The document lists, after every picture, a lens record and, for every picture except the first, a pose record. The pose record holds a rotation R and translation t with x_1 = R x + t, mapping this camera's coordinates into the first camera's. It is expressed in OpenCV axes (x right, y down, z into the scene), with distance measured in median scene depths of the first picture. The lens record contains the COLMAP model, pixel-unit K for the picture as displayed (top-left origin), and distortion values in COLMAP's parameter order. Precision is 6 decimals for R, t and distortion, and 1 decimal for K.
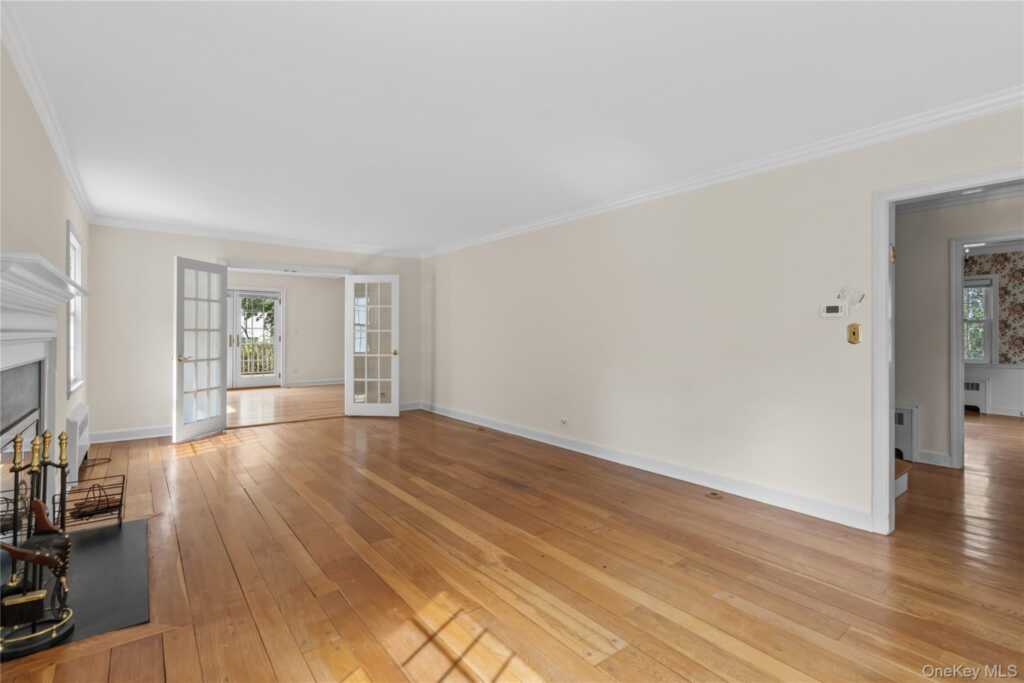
lens RADIAL K [[472.4, 0, 513.8], [0, 472.4, 333.8], [0, 0, 1]] dist [-0.003172, -0.000229]
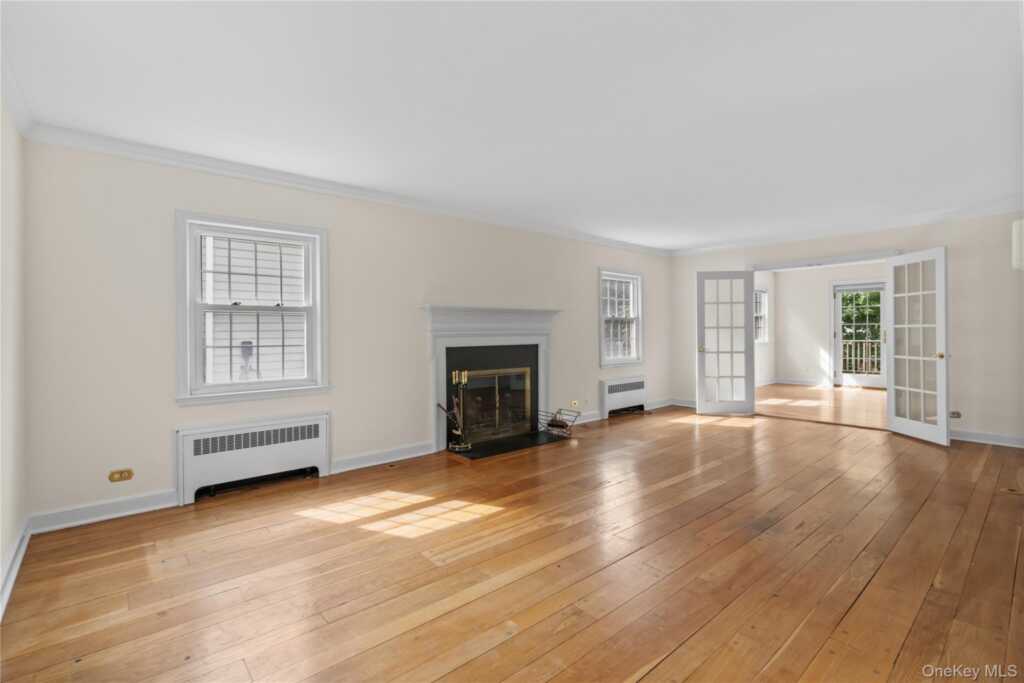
lens RADIAL K [[473.8, 0, 507.4], [0, 473.8, 325.2], [0, 0, 1]] dist [-0.004557, -0.000268]
pose [[0.040221, -0.016544, -0.999054, 0.585397], [0.006391, 0.999847, -0.016299, 0.002438], [0.999170, -0.005729, 0.040321, 0.422363]]
